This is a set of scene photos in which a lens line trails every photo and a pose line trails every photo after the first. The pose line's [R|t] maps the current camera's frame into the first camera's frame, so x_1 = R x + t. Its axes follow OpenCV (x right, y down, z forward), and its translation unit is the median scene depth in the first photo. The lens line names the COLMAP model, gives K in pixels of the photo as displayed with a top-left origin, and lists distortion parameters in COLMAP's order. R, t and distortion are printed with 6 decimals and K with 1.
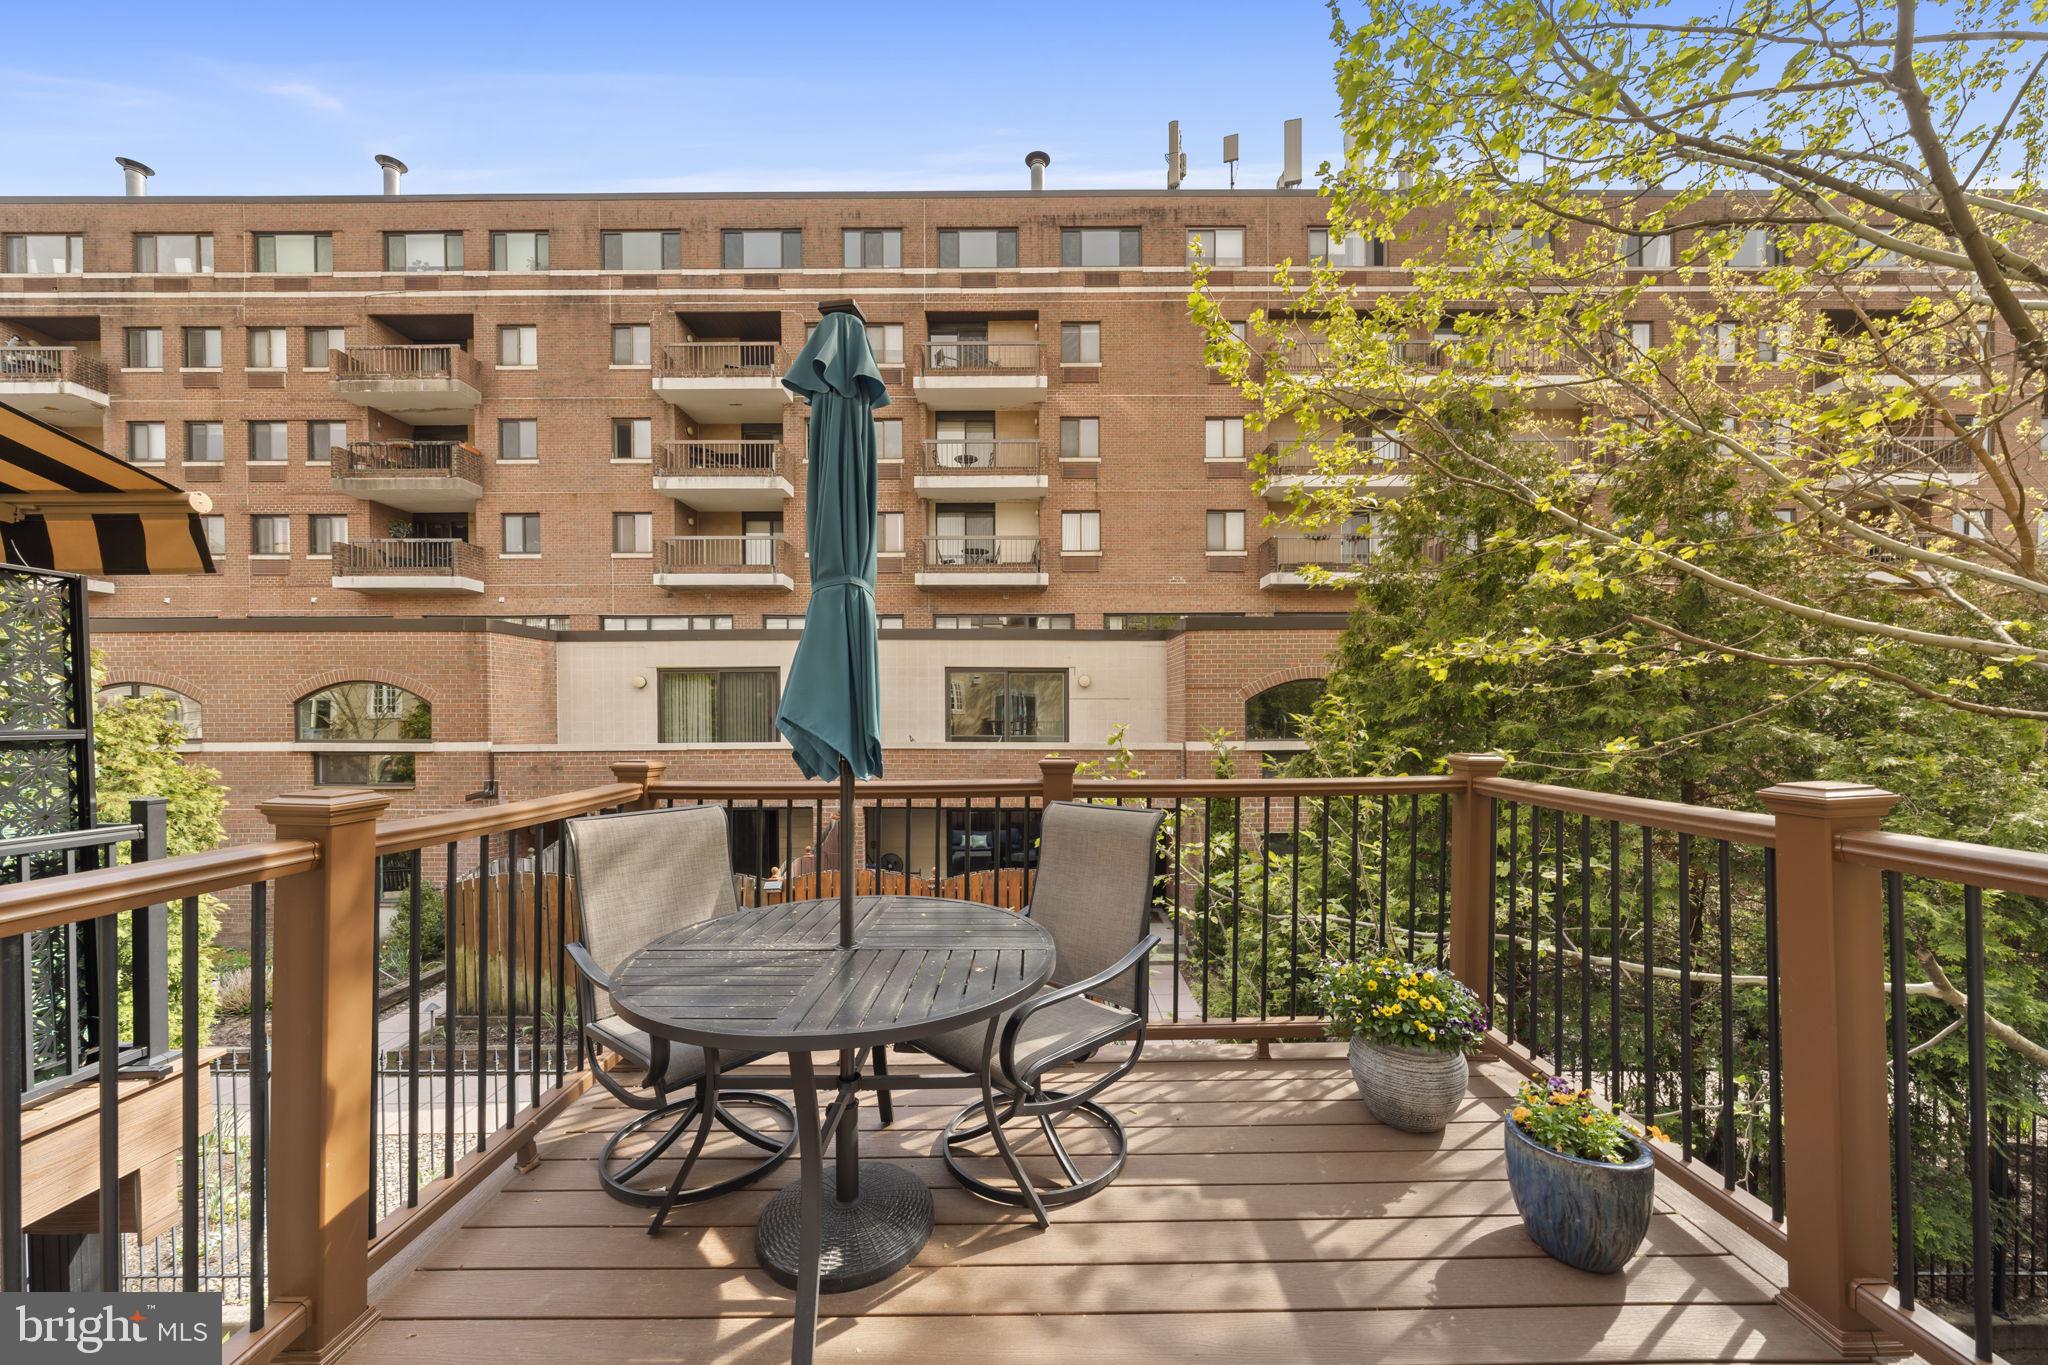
lens RADIAL K [[725.7, 0, 1029.1], [0, 725.7, 715.5], [0, 0, 1]] dist [0.000828, 0.000354]
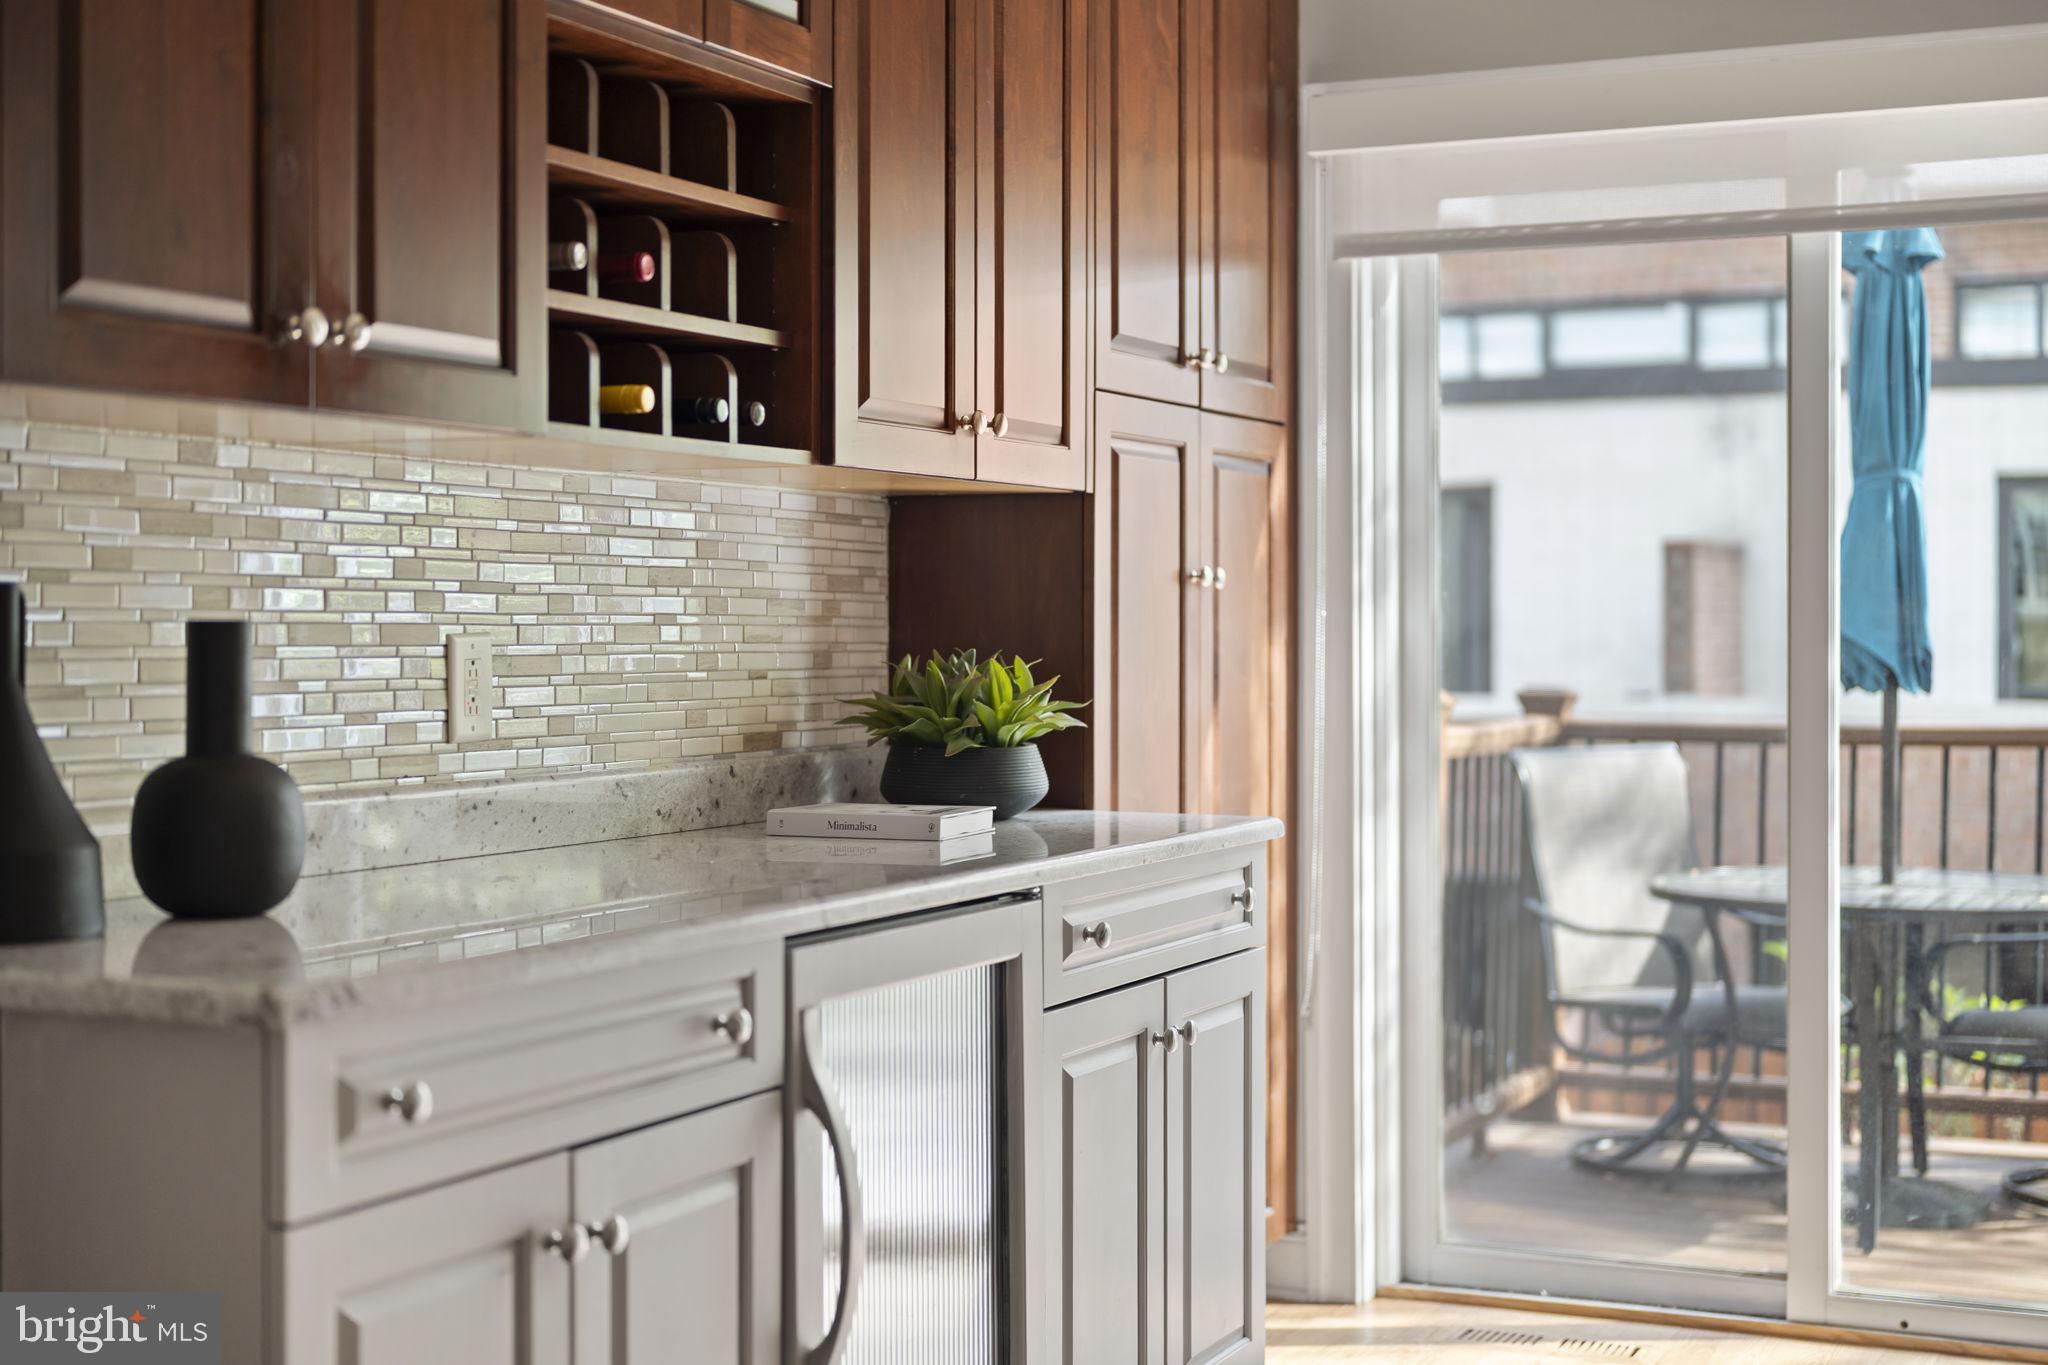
lens RADIAL K [[2878.0, 0, 1023.6], [0, 2878.0, 639.2], [0, 0, 1]] dist [-0.047512, -0.018822]
pose [[0.904345, 0.007095, -0.426743, 0.222717], [-0.005692, 0.999973, 0.004564, 0.008386], [0.426764, -0.001699, 0.904361, -2.036854]]
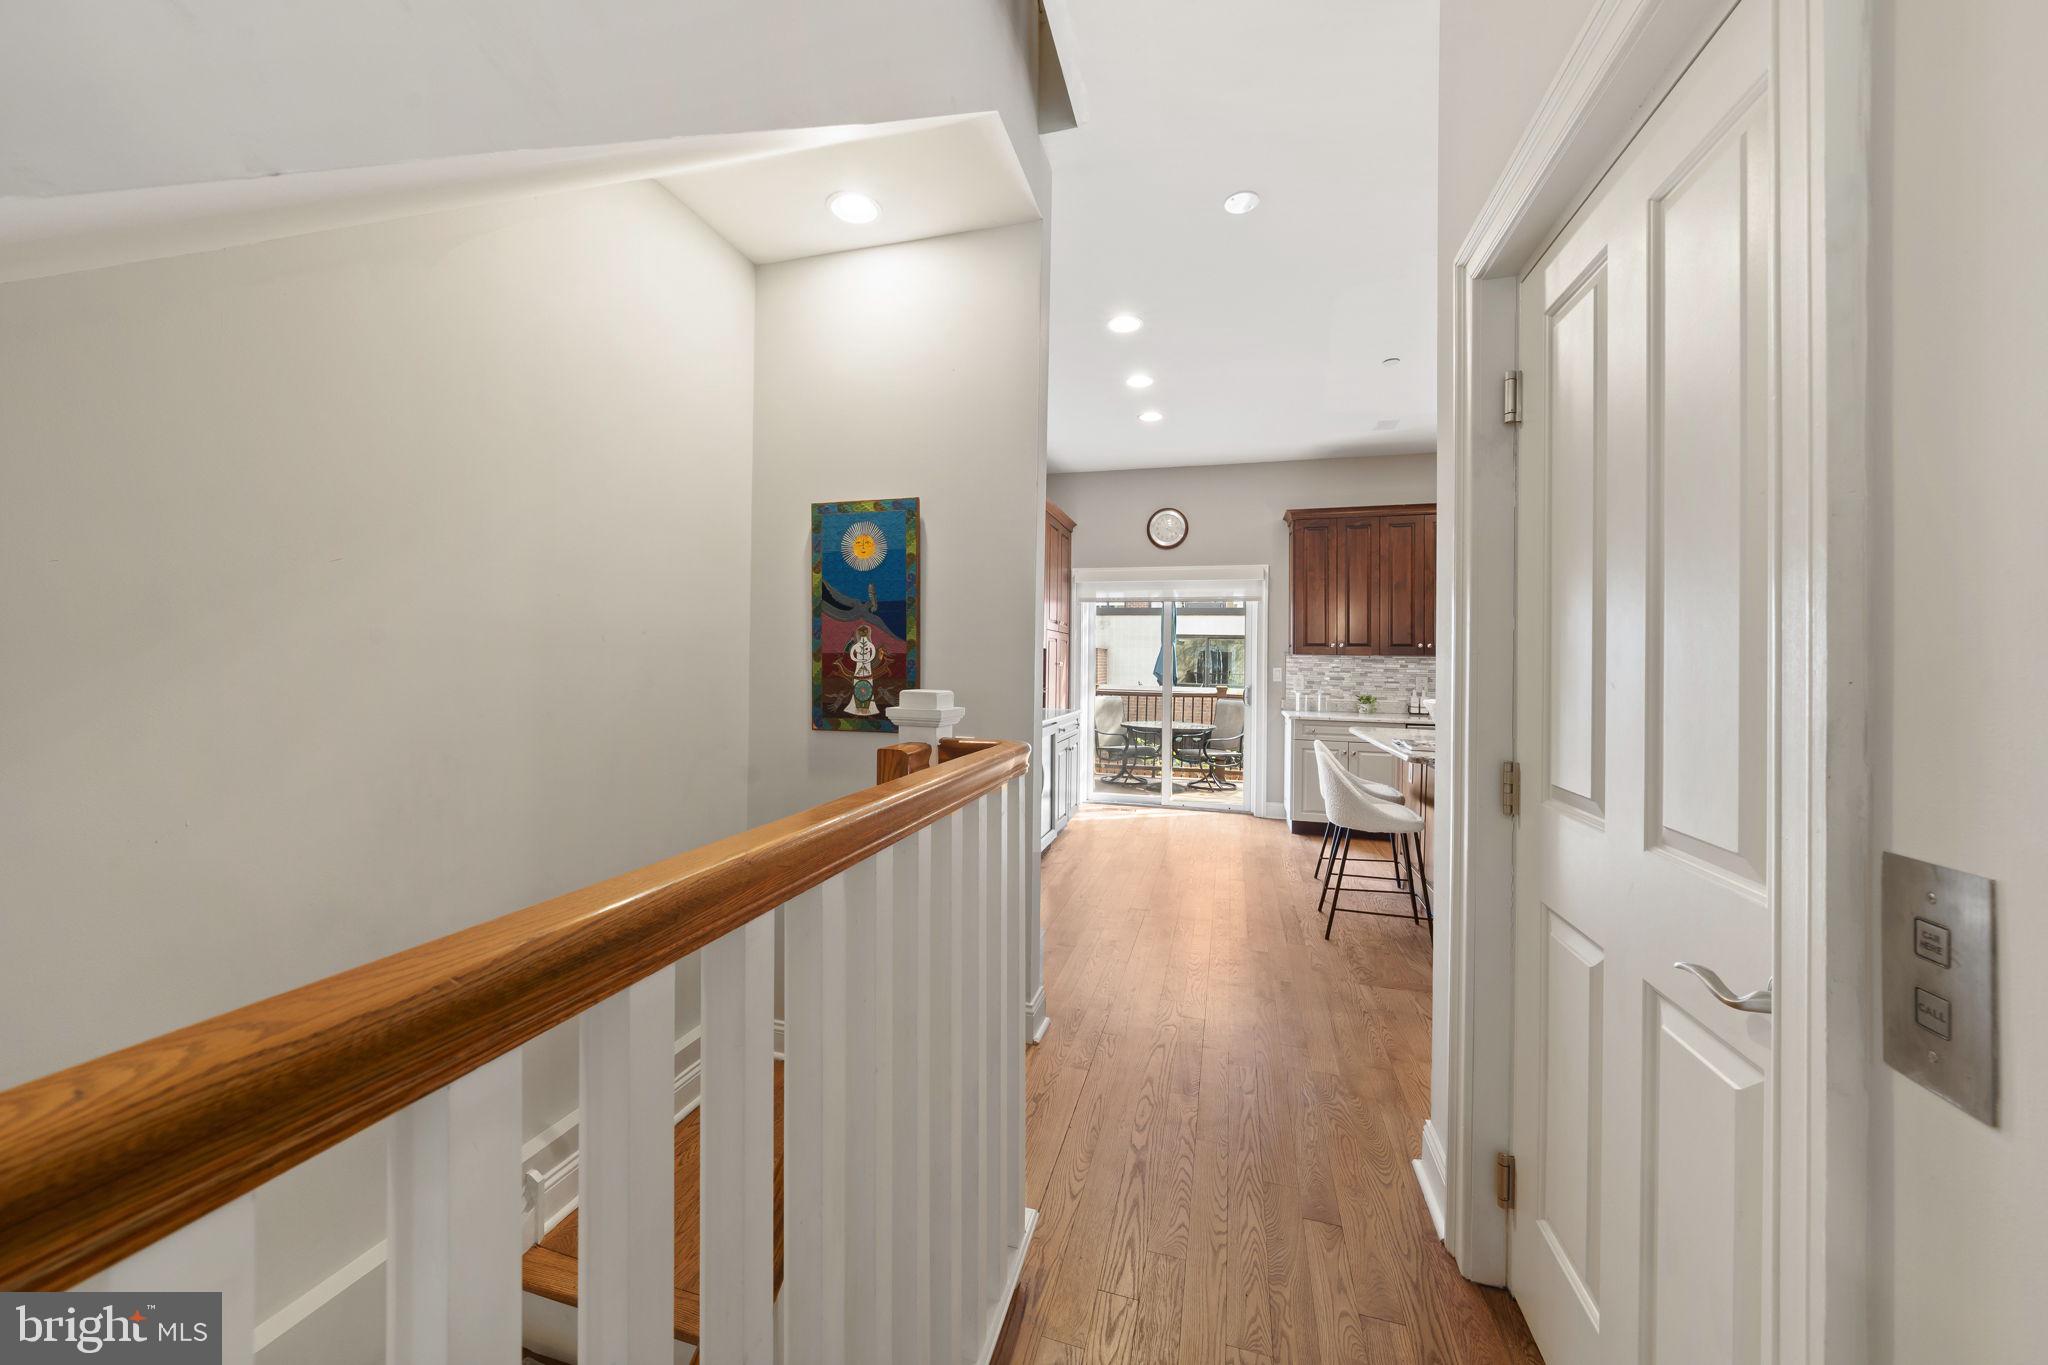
lens RADIAL K [[728.5, 0, 1019.8], [0, 728.5, 656.4], [0, 0, 1]] dist [-0.000282, -0.000008]
pose [[0.958709, 0.018701, -0.283773, 0.105273], [-0.022743, 0.999681, -0.010957, -0.020930], [0.283478, 0.016958, 0.958829, -2.745959]]
